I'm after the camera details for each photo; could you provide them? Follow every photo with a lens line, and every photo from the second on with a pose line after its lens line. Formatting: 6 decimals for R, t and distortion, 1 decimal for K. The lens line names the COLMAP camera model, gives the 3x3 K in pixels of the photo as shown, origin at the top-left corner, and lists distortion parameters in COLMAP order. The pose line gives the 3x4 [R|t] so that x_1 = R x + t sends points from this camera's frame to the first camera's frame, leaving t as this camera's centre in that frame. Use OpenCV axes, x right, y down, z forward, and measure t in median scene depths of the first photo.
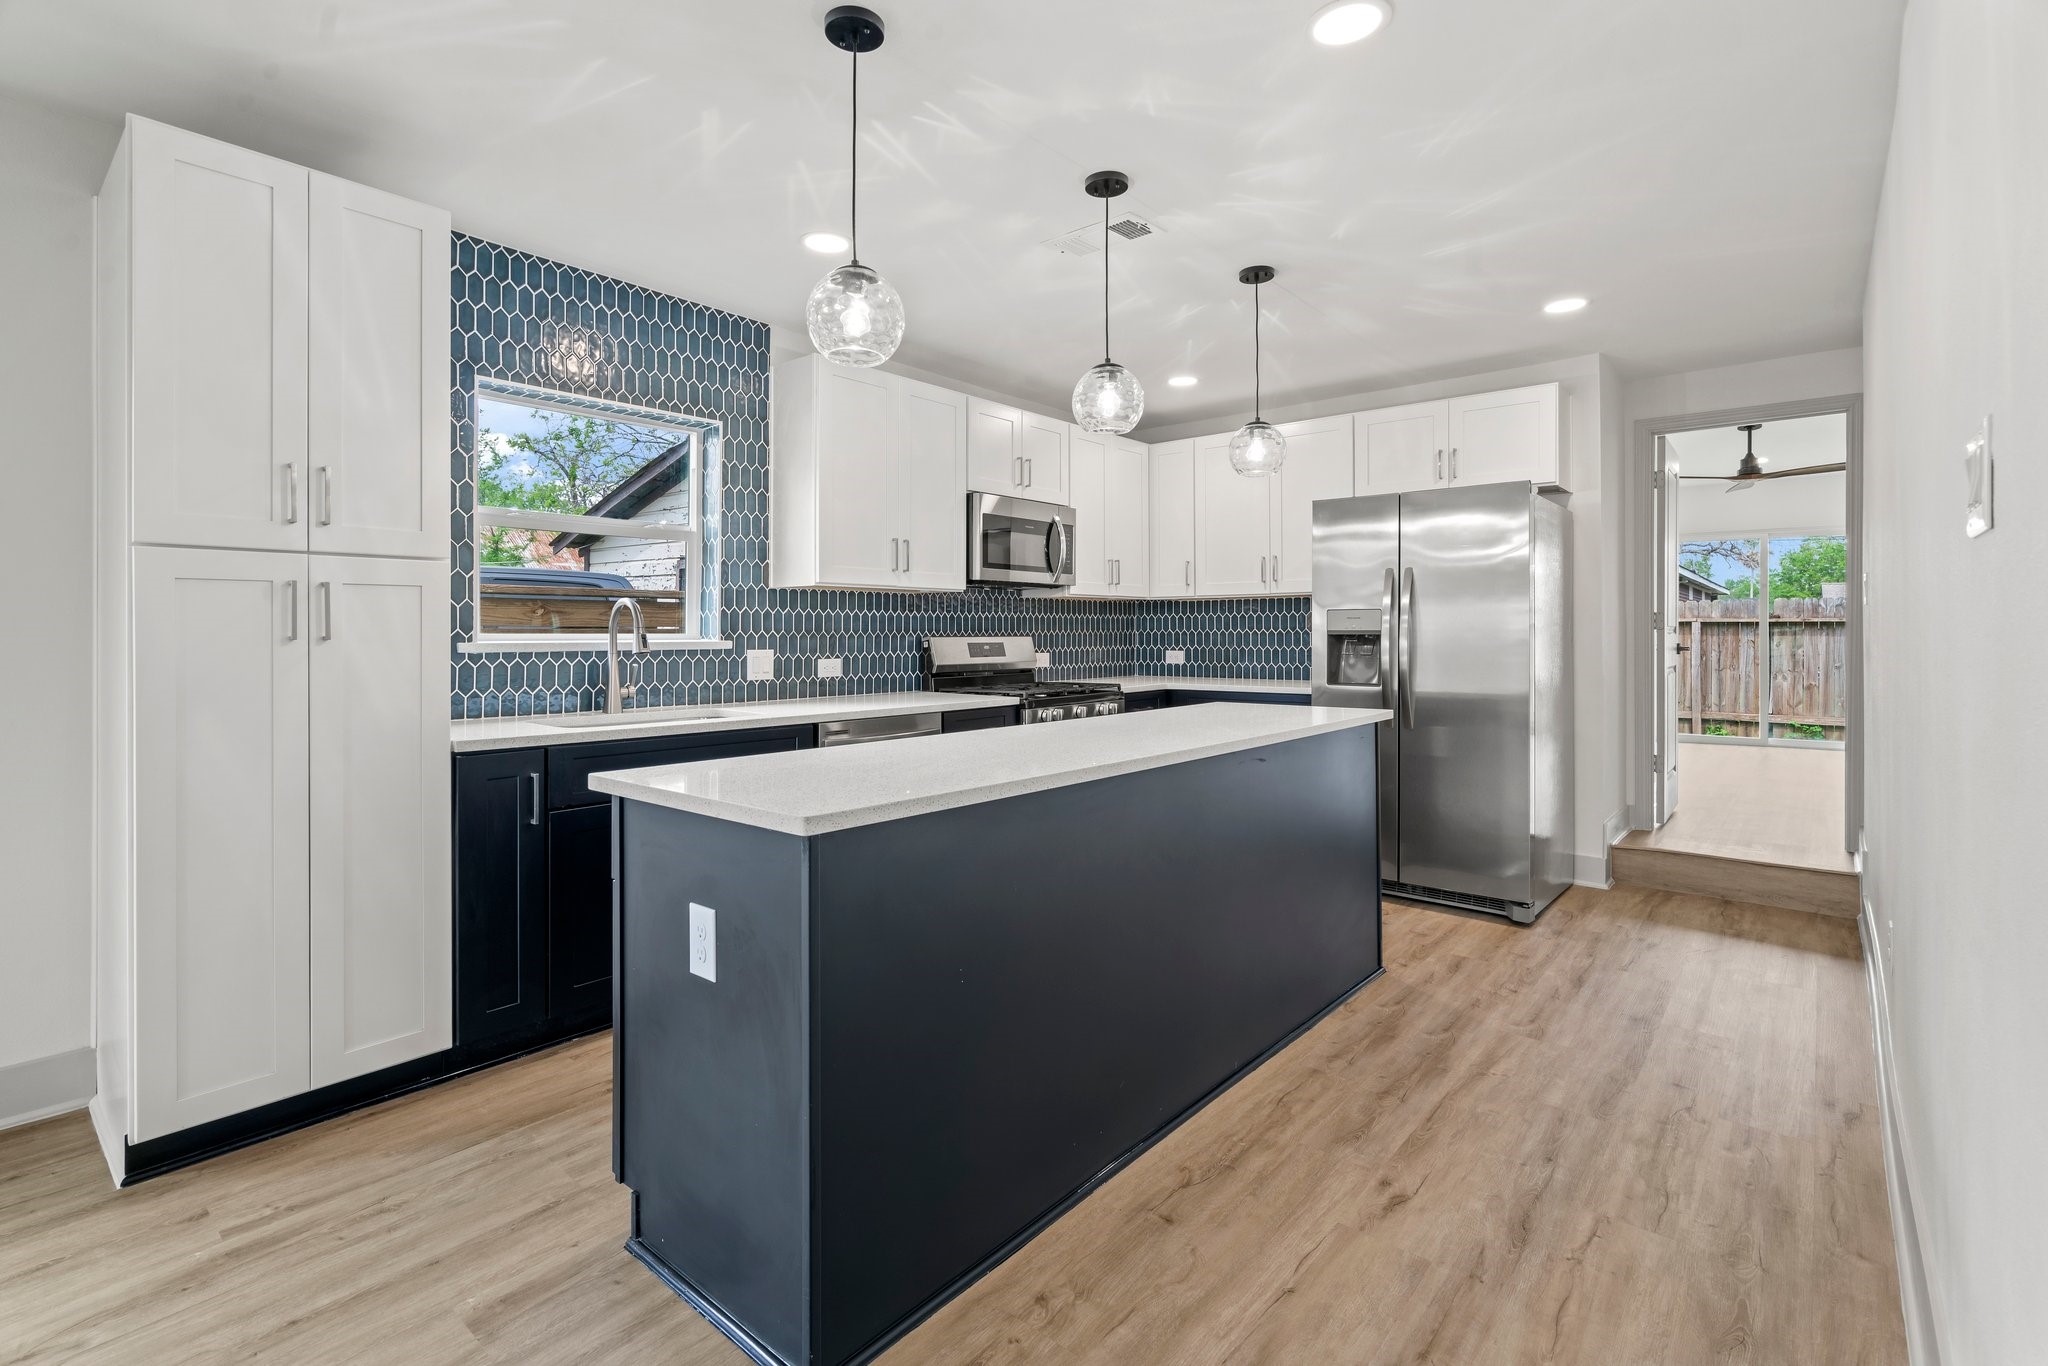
lens RADIAL K [[927.2, 0, 991.7], [0, 927.2, 624.1], [0, 0, 1]] dist [-0.005571, 0.002849]
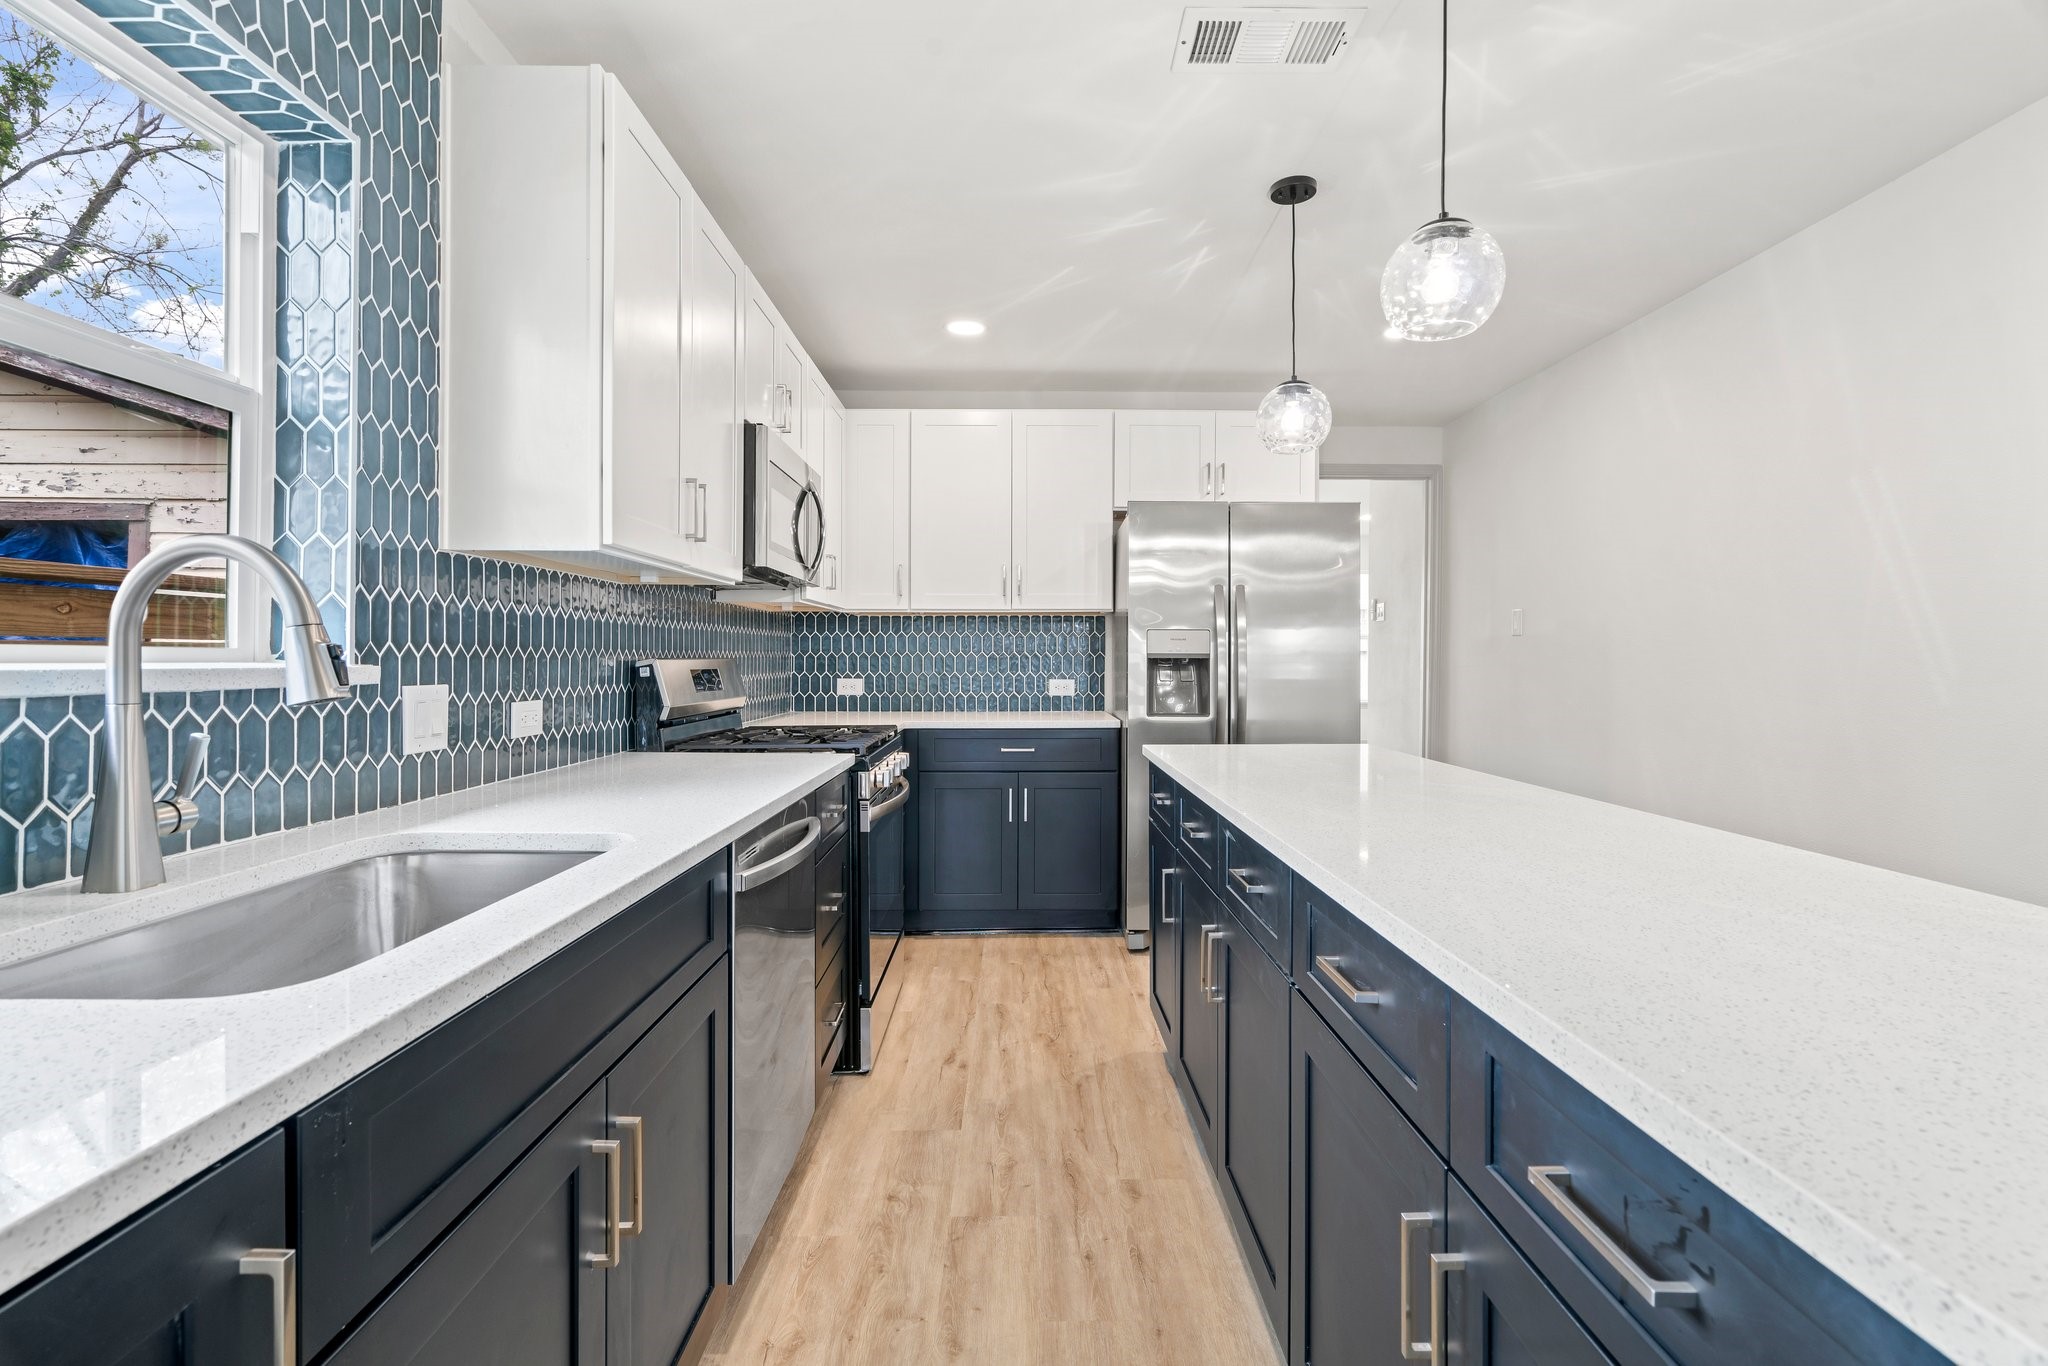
lens RADIAL K [[927.2, 0, 997.8], [0, 927.2, 667.6], [0, 0, 1]] dist [-0.005571, 0.002849]
pose [[0.752491, -0.002436, 0.658598, -0.325943], [-0.009372, 0.999852, 0.014407, 0.009609], [-0.658536, -0.017013, 0.752357, 0.462797]]
